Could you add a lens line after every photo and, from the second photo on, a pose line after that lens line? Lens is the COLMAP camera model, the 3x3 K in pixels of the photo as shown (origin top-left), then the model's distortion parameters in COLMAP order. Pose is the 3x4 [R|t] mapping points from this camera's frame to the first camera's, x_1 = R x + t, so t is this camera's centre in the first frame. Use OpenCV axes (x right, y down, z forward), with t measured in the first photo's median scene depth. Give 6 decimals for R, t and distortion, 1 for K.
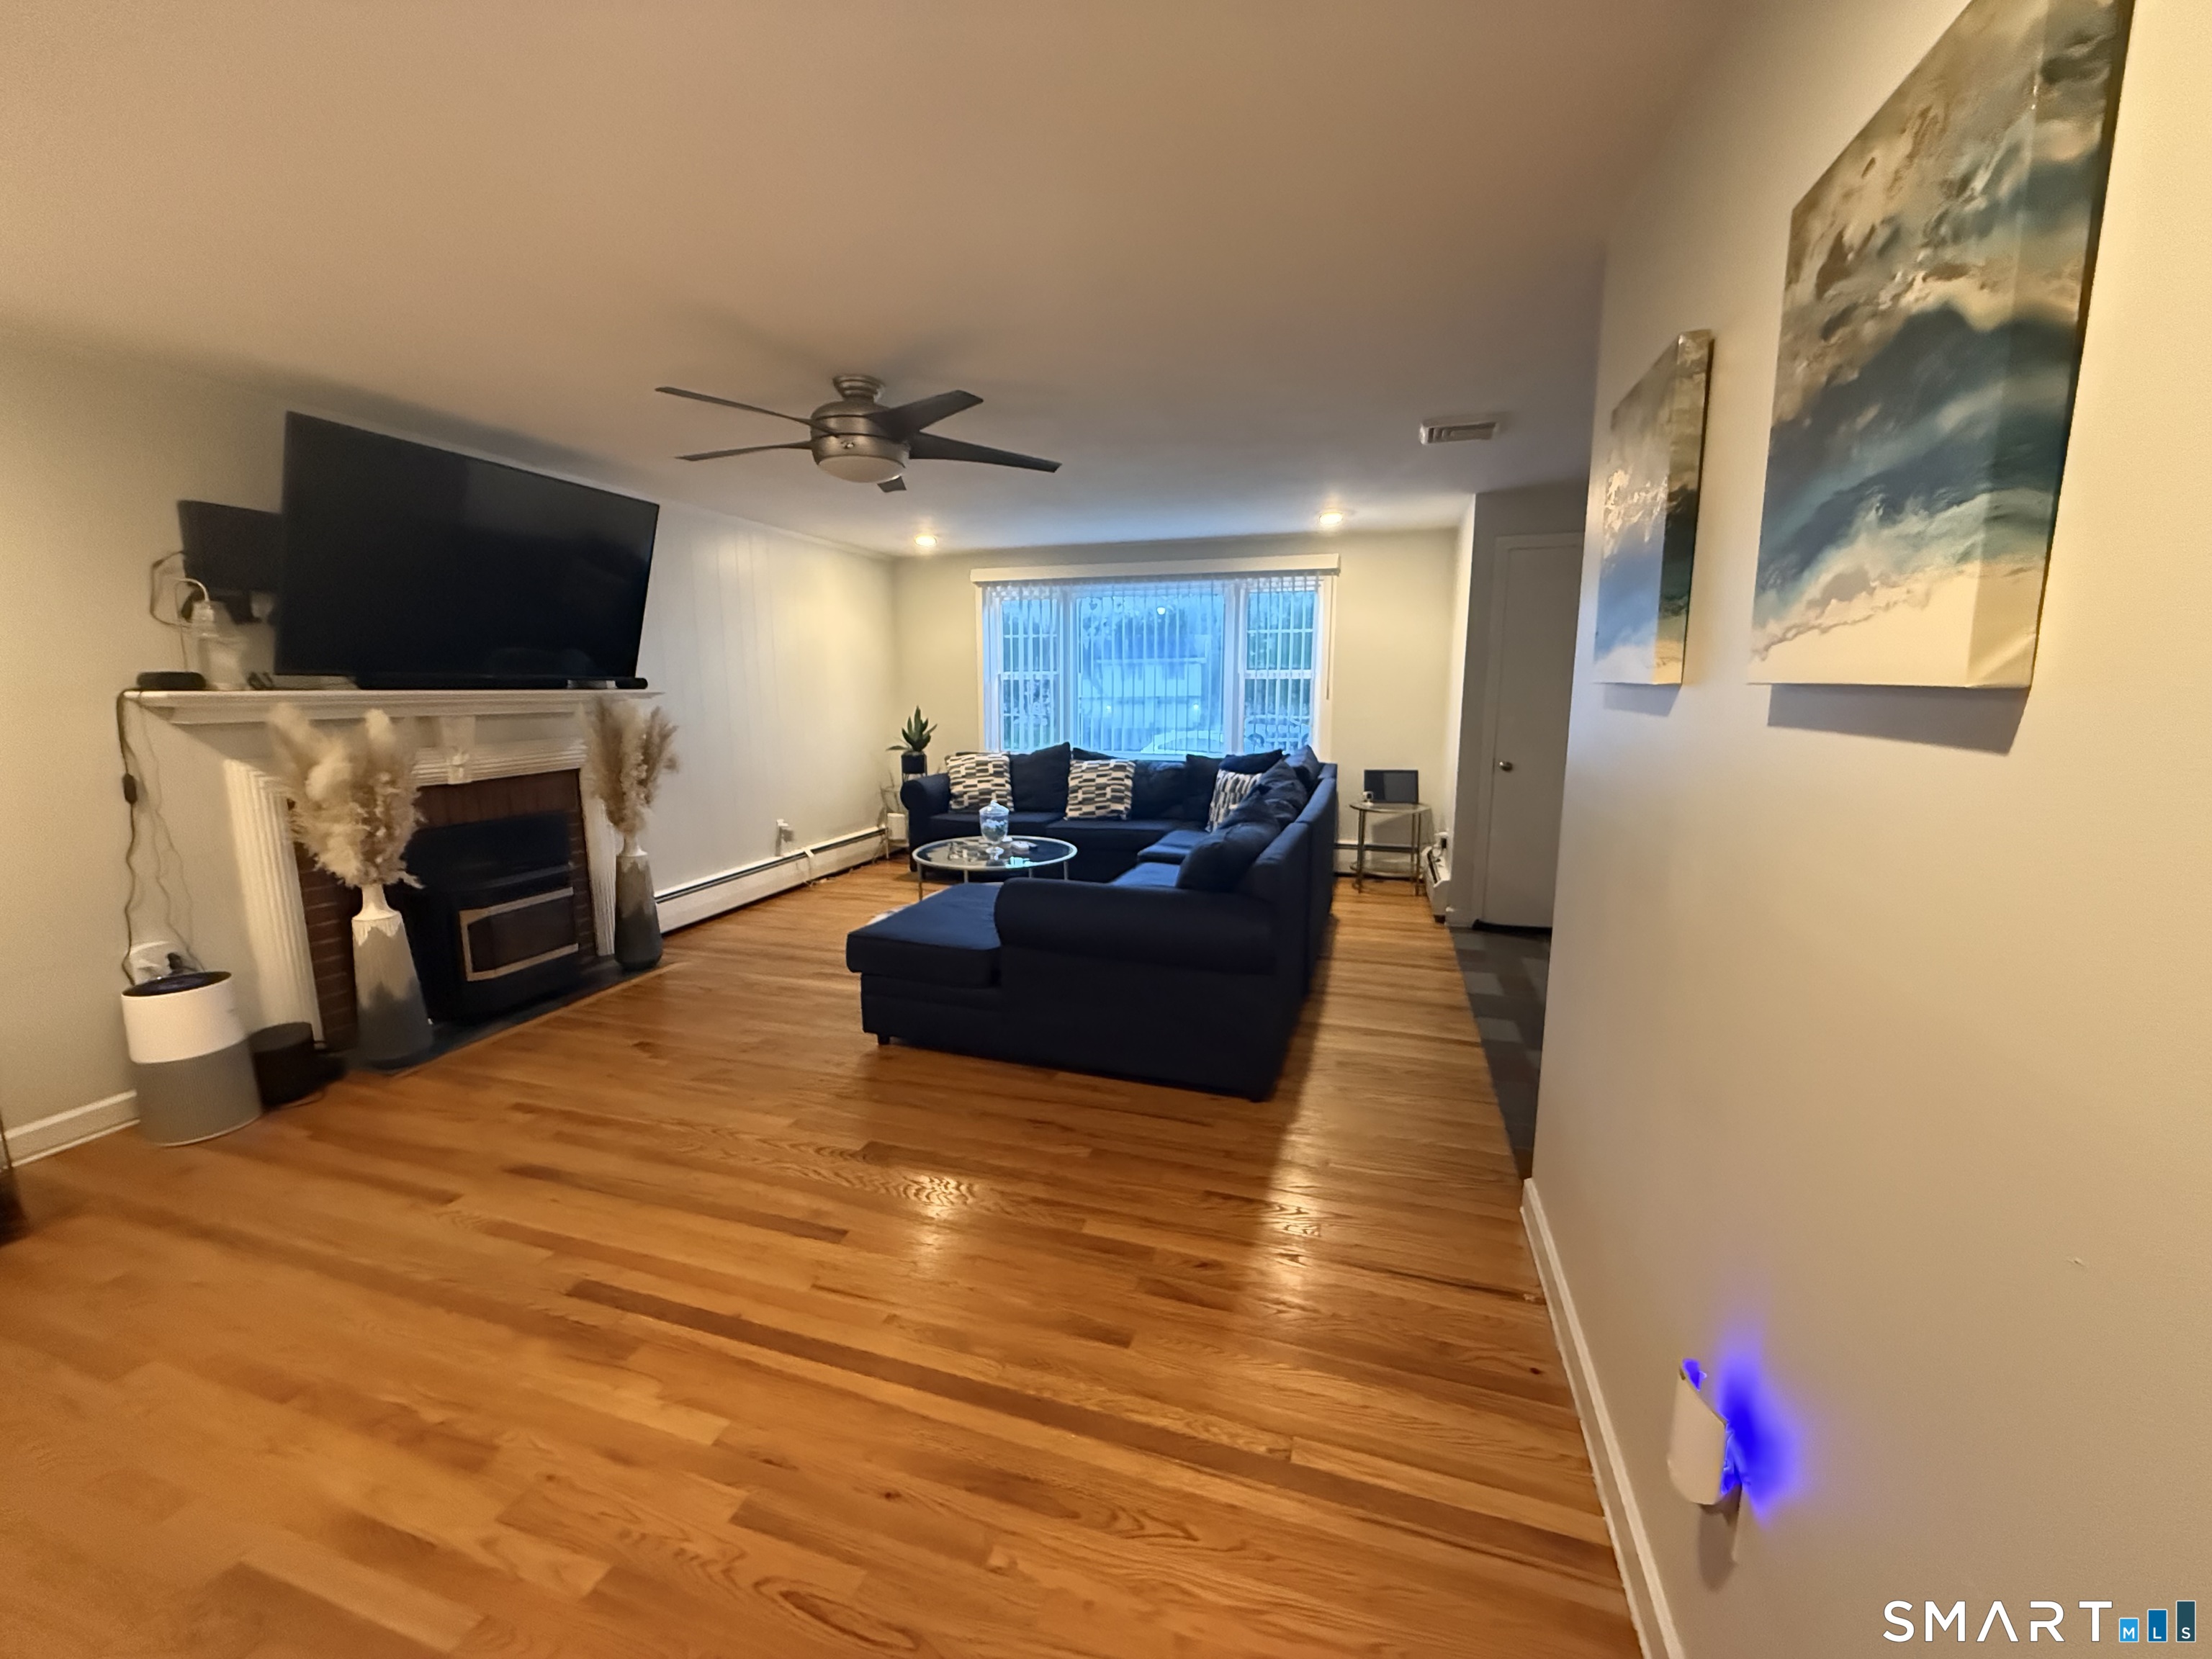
lens RADIAL K [[880.8, 0, 1086.7], [0, 880.8, 821.1], [0, 0, 1]] dist [0.001515, -0.000303]
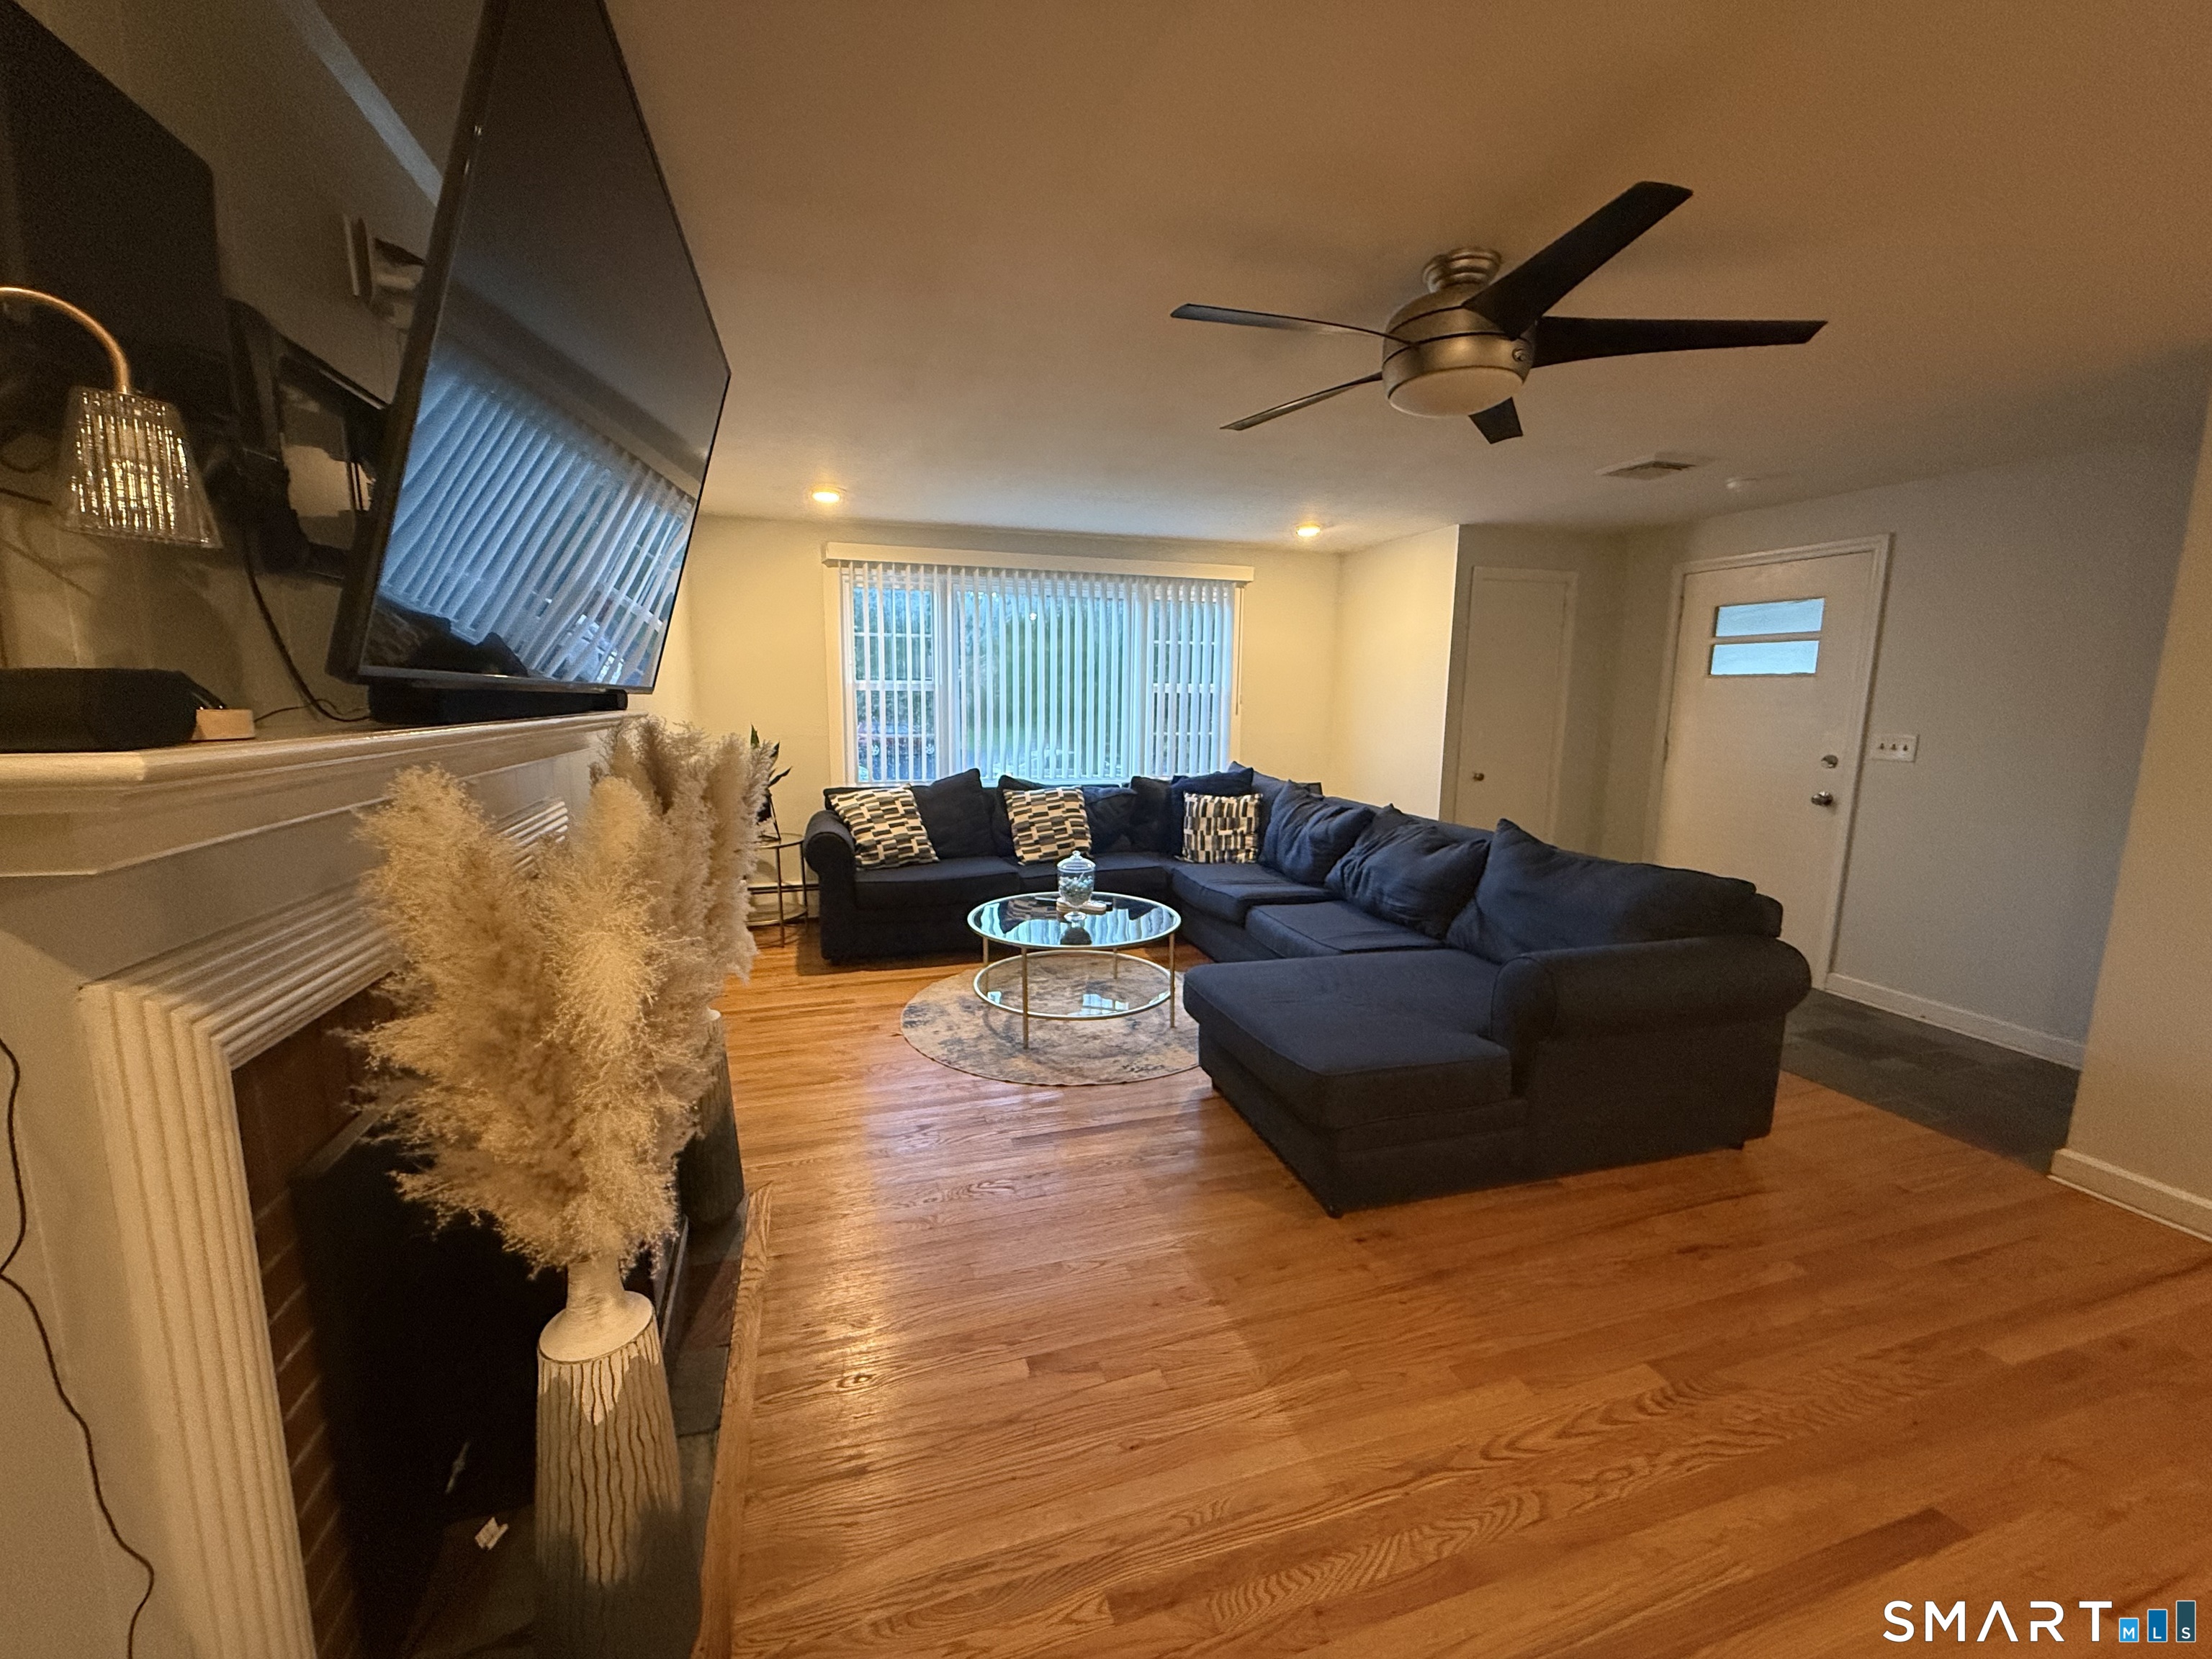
lens RADIAL K [[880.8, 0, 1102.9], [0, 880.8, 827.8], [0, 0, 1]] dist [0.001515, -0.000303]
pose [[0.816849, -0.078798, 0.571445, -0.424639], [0.079505, 0.996551, 0.023768, -0.049089], [-0.571347, 0.026018, 0.820296, 0.290777]]
